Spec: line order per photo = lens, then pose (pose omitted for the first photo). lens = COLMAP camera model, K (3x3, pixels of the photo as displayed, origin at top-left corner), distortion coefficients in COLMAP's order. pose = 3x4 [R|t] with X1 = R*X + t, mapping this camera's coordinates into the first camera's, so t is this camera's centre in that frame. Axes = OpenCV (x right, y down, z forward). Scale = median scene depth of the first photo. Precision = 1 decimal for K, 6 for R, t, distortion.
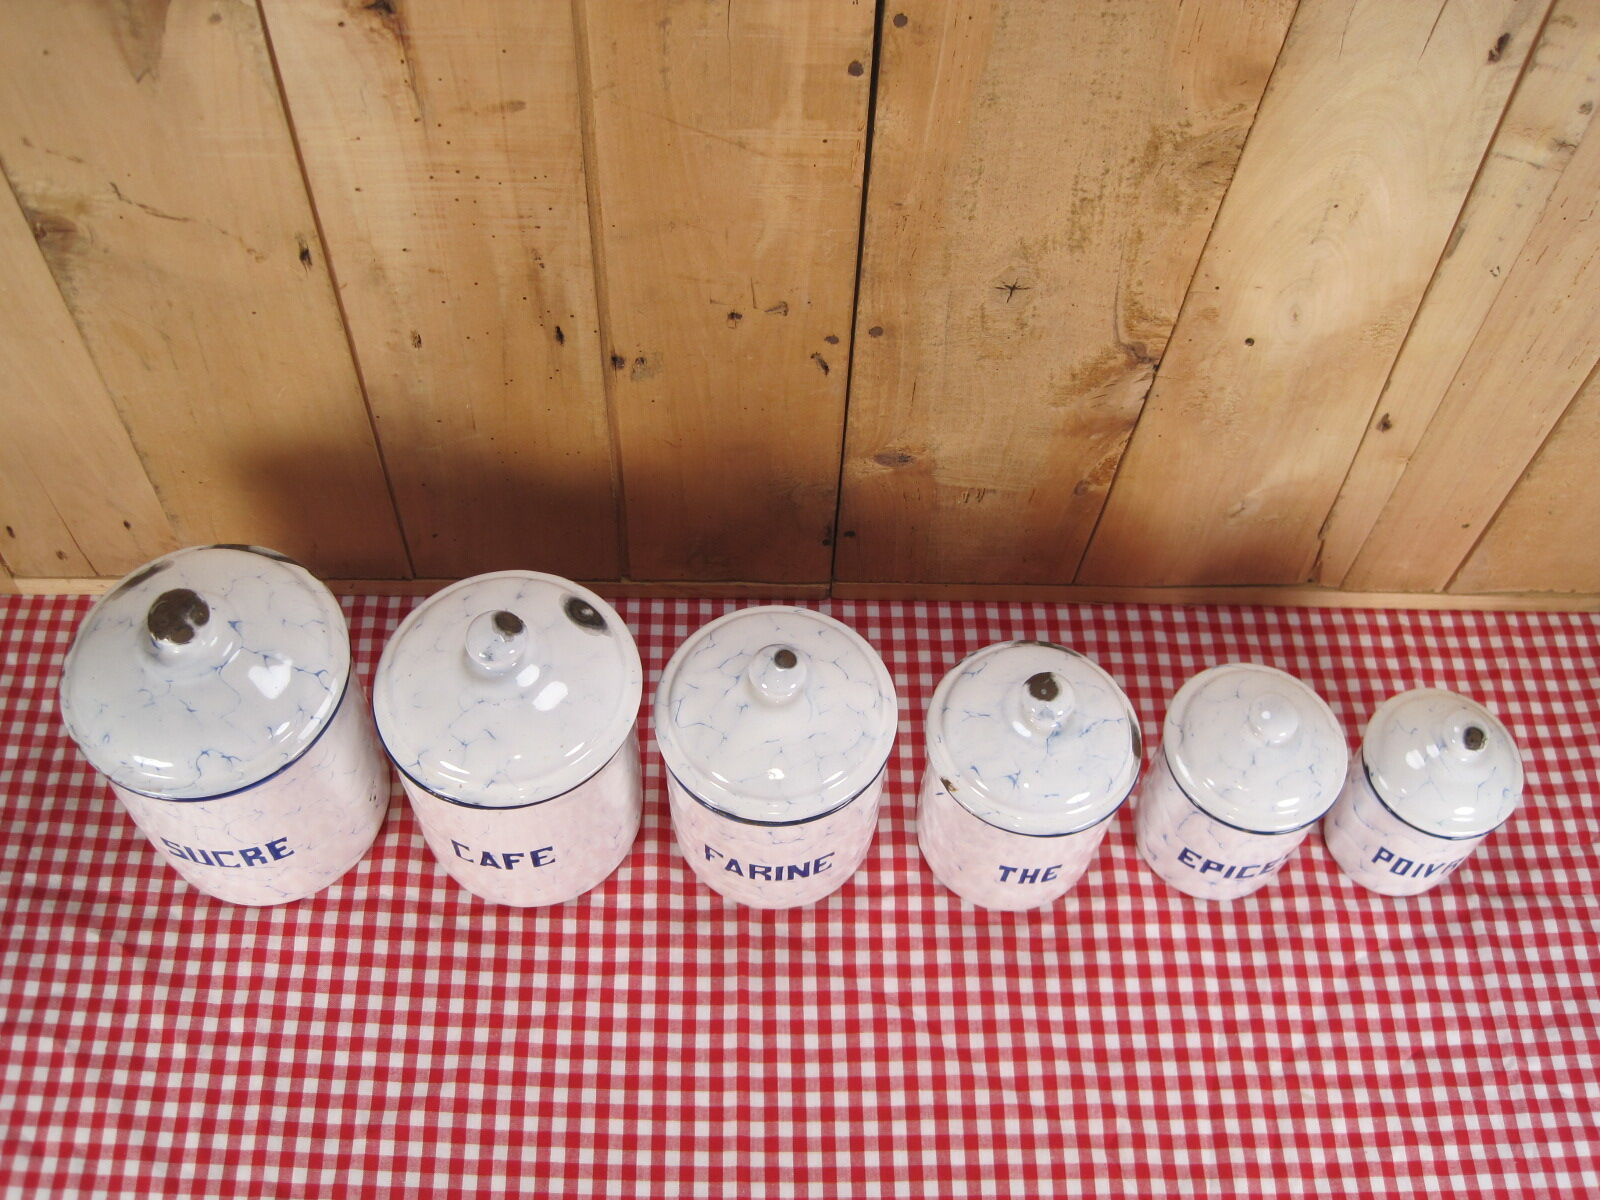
lens RADIAL K [[1645.8, 0, 802.1], [0, 1645.8, 595.9], [0, 0, 1]] dist [-0.128761, 0.000000]
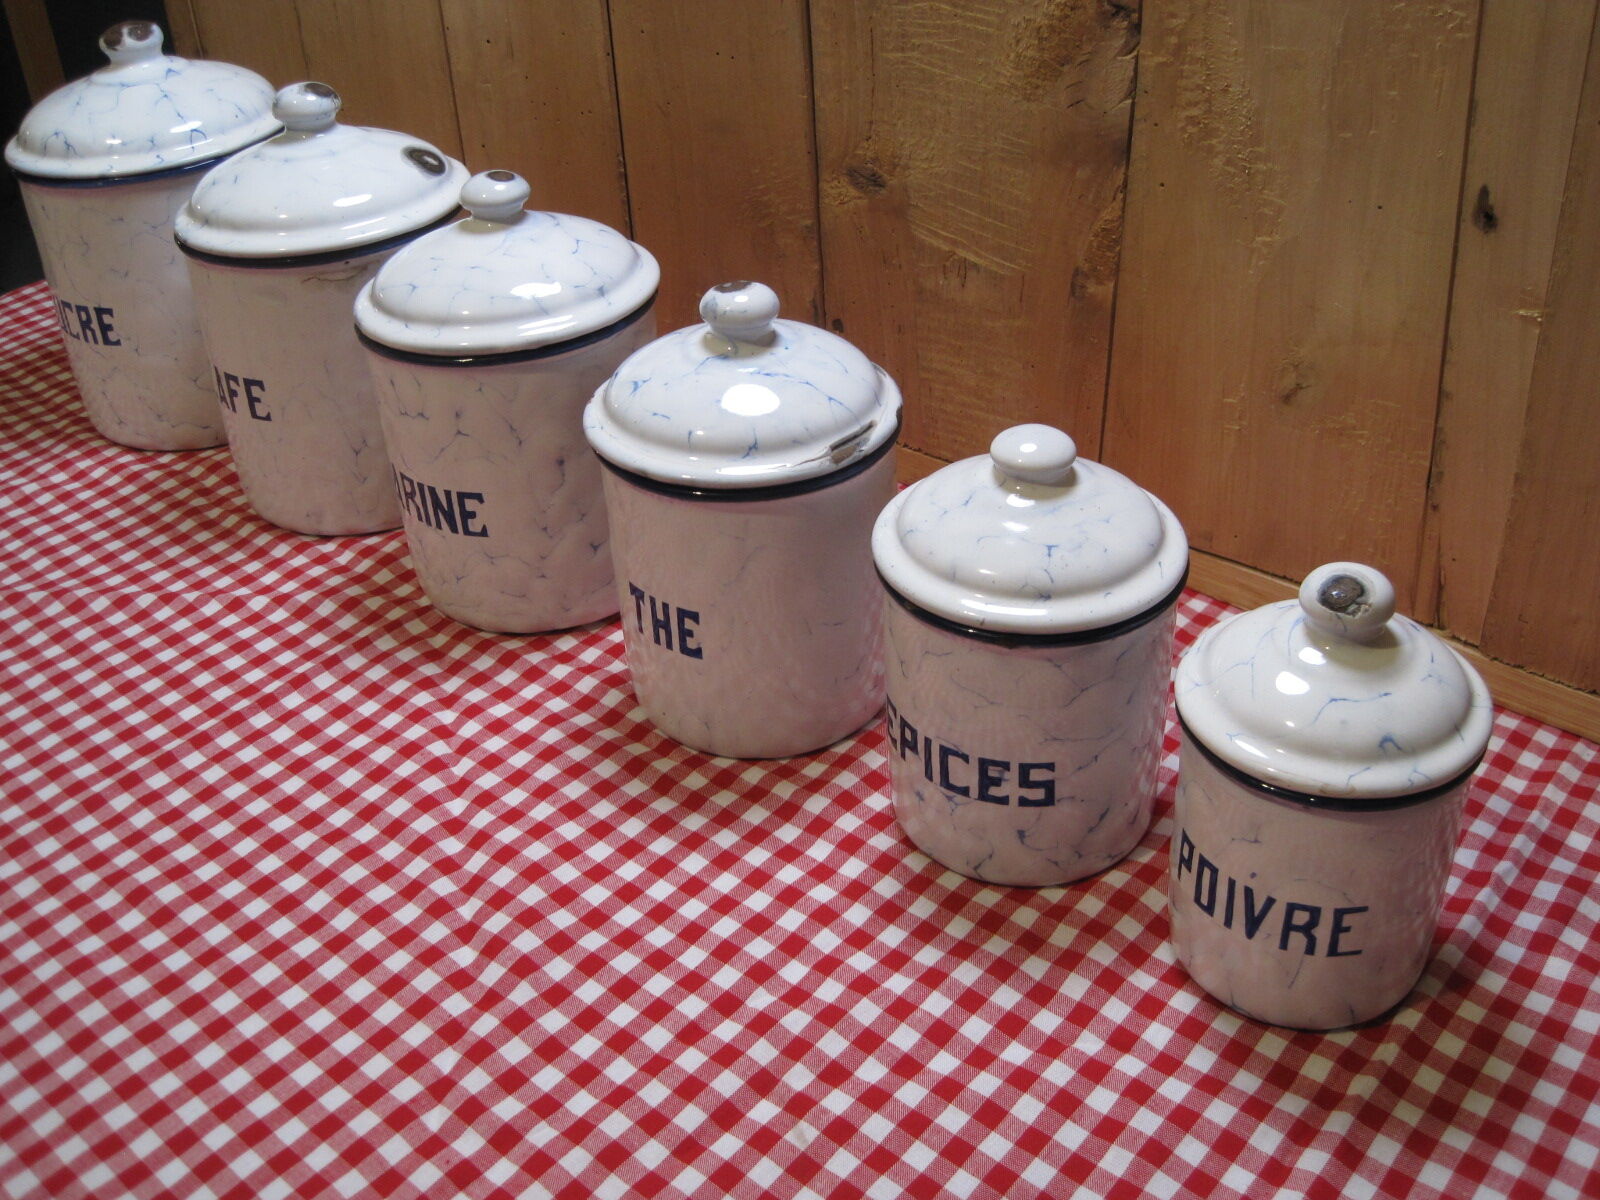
lens RADIAL K [[1645.8, 0, 783.1], [0, 1645.8, 576.7], [0, 0, 1]] dist [-0.128761, 0.000000]
pose [[0.741307, 0.292793, -0.603934, 0.565950], [-0.517245, 0.822632, -0.236080, 0.283595], [0.427693, 0.487390, 0.761269, 0.496695]]
